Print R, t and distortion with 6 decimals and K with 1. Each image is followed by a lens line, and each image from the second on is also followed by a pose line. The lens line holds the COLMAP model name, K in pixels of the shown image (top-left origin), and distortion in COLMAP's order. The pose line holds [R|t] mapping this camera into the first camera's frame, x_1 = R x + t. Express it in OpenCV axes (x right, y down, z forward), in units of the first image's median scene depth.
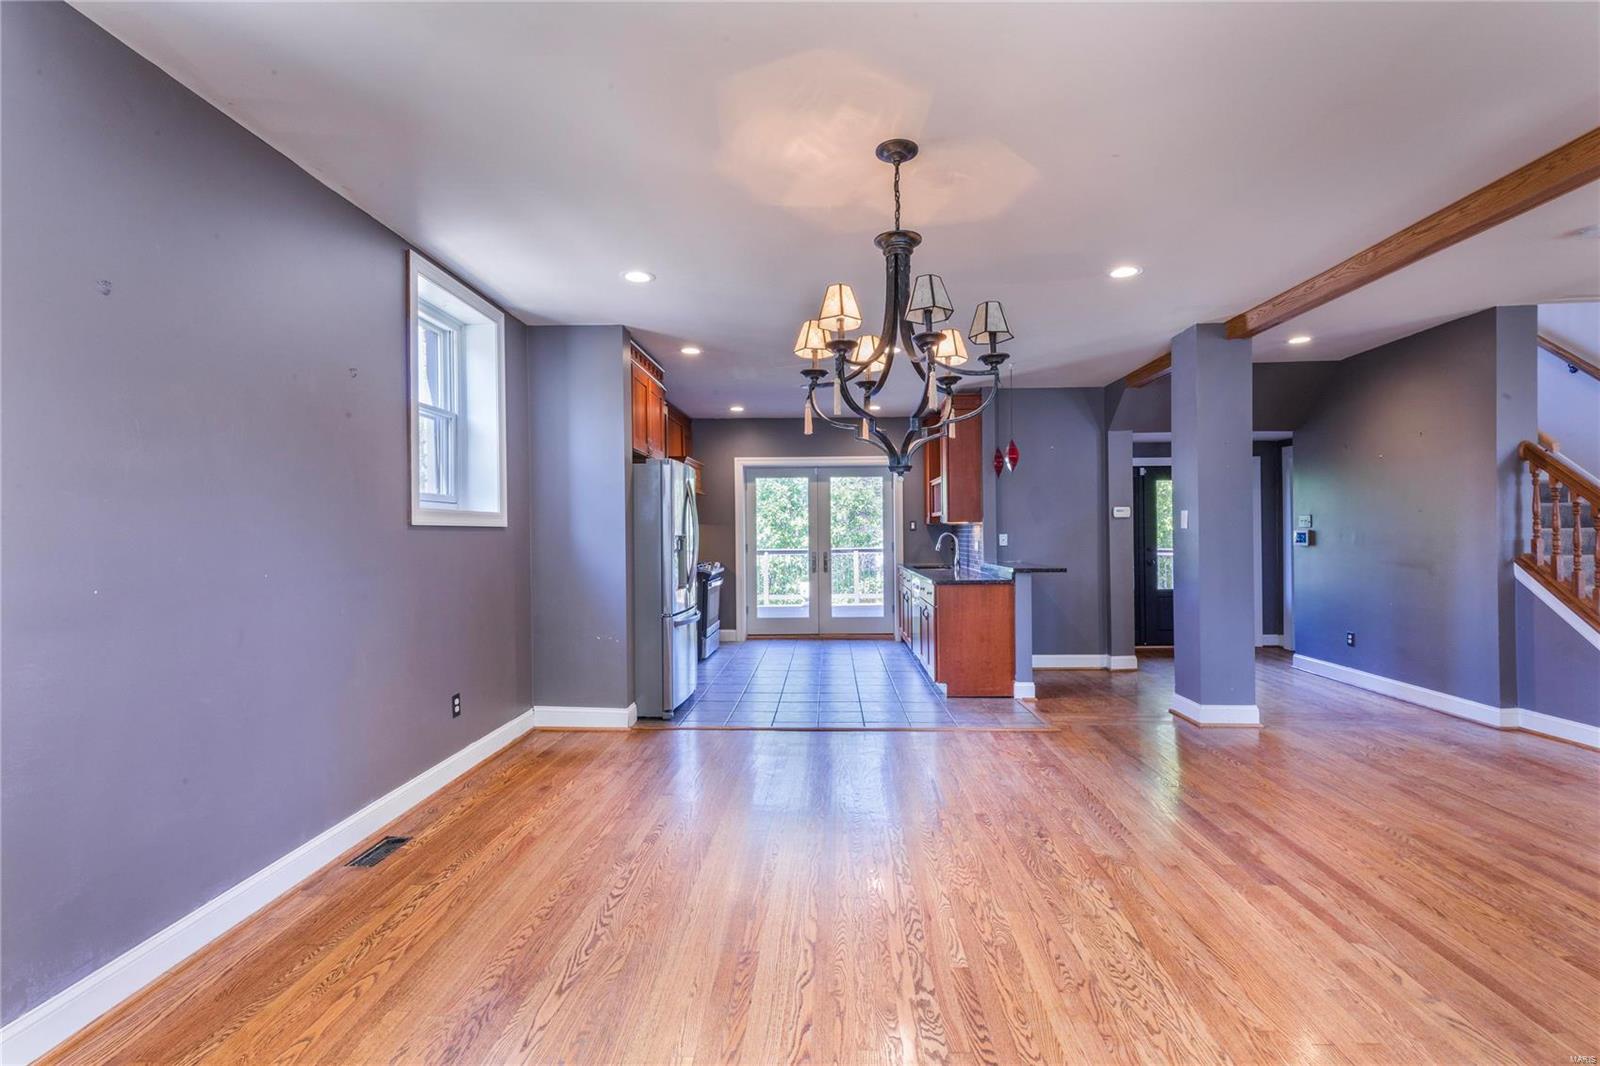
lens RADIAL K [[723.1, 0, 803.9], [0, 723.1, 535.1], [0, 0, 1]] dist [0.005535, -0.001245]
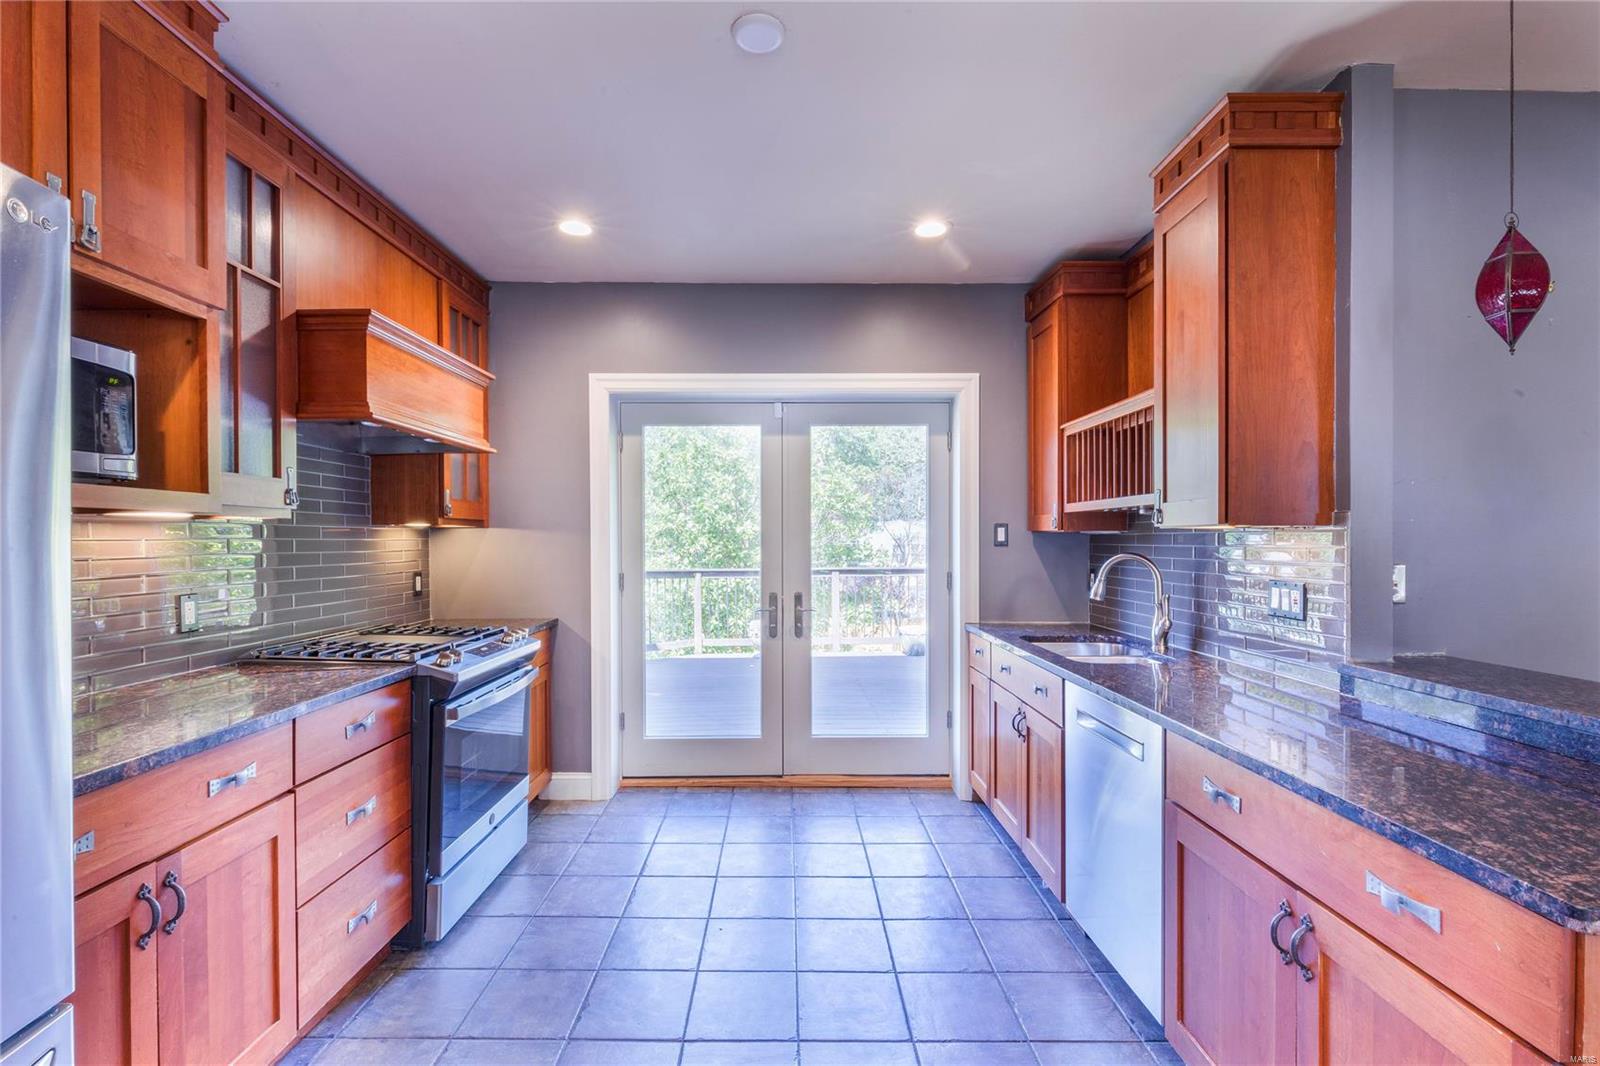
lens RADIAL K [[723.1, 0, 789.8], [0, 723.1, 541.6], [0, 0, 1]] dist [0.005535, -0.001245]
pose [[0.999008, 0.004157, 0.044336, 0.004267], [-0.004092, 0.999990, -0.001558, -0.007559], [-0.044342, 0.001375, 0.999015, 0.559679]]
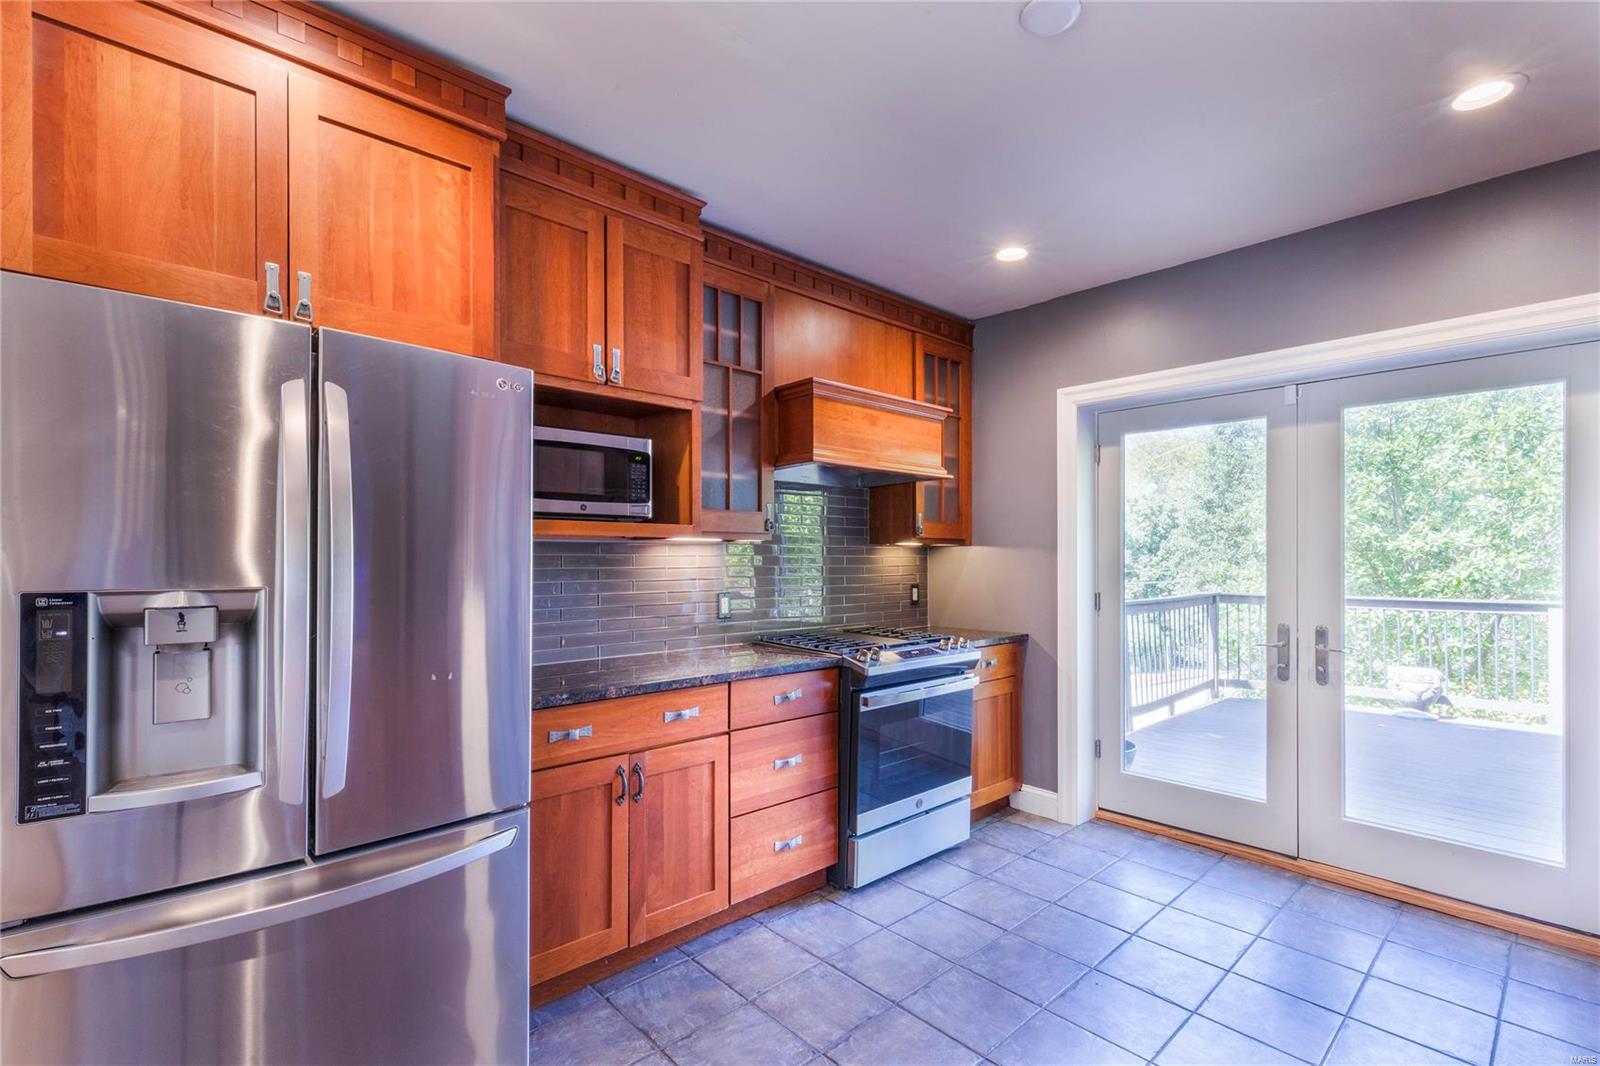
lens RADIAL K [[723.1, 0, 806.3], [0, 723.1, 558.6], [0, 0, 1]] dist [0.005535, -0.001245]
pose [[0.706718, 0.008825, -0.707440, 0.100287], [-0.009745, 0.999949, 0.002739, -0.007849], [0.707428, 0.004958, 0.706768, 0.588317]]
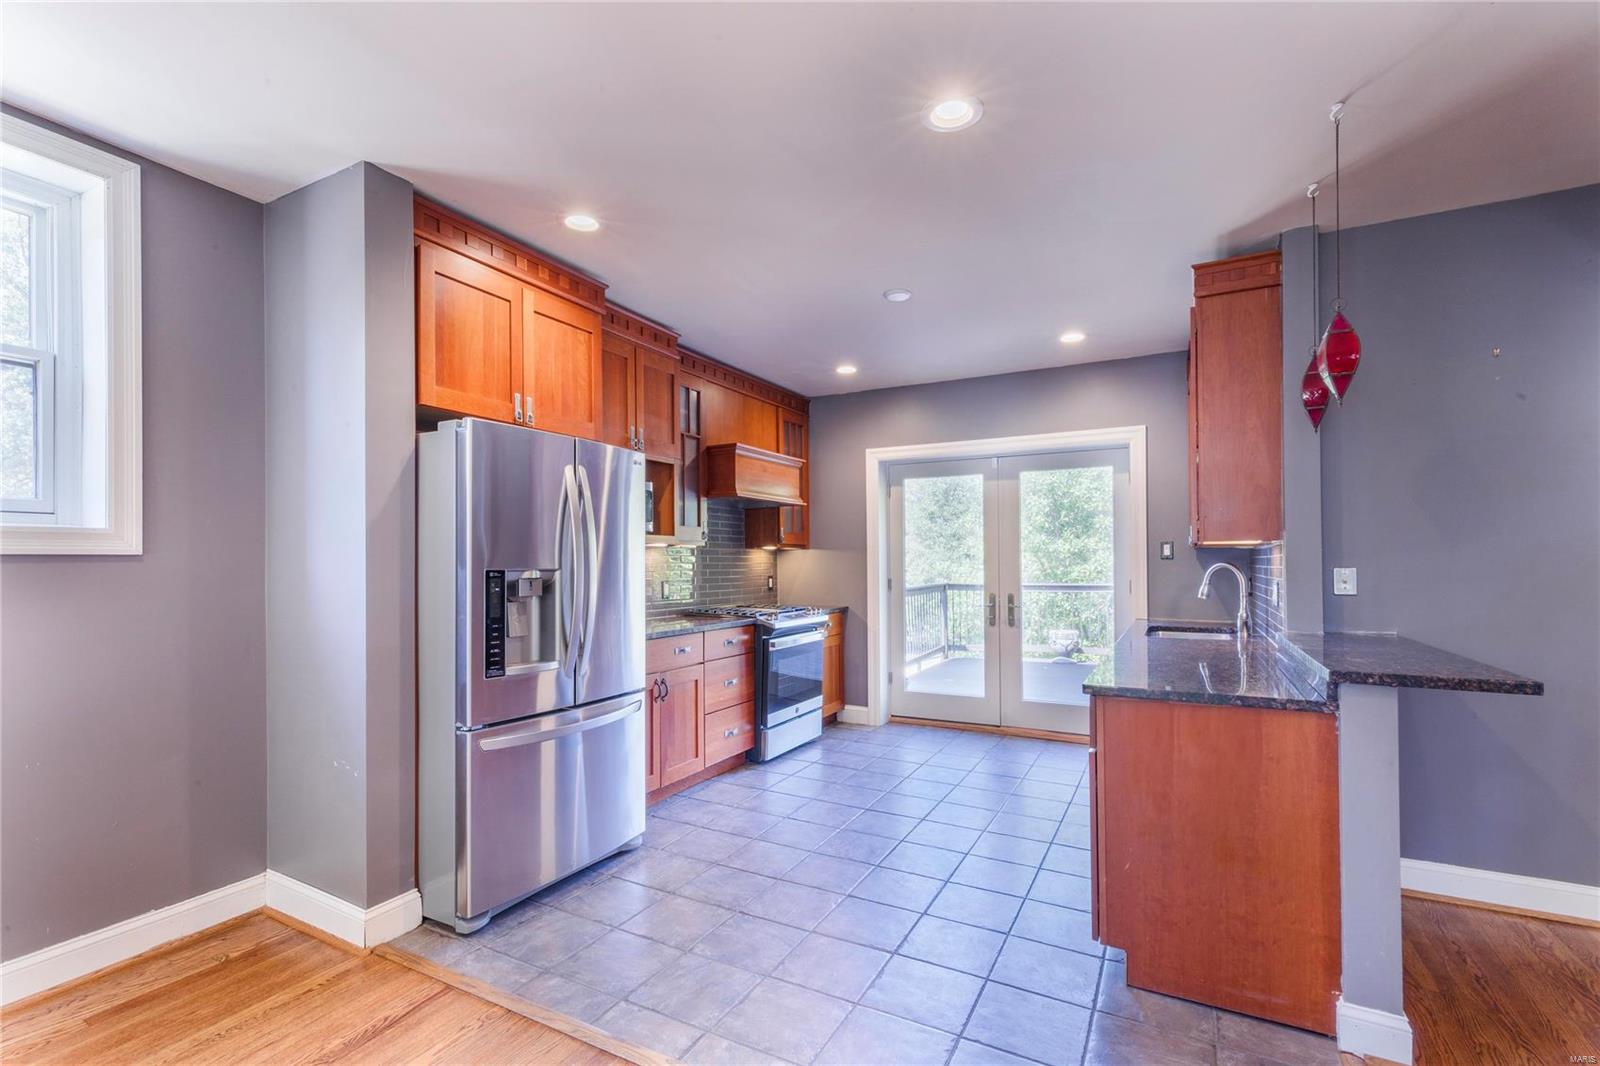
lens RADIAL K [[723.1, 0, 787.0], [0, 723.1, 554.3], [0, 0, 1]] dist [0.005535, -0.001245]
pose [[0.892058, -0.002975, -0.451911, 0.138539], [-0.002480, 0.999931, -0.011478, -0.002785], [0.451913, 0.011360, 0.891989, 0.369345]]
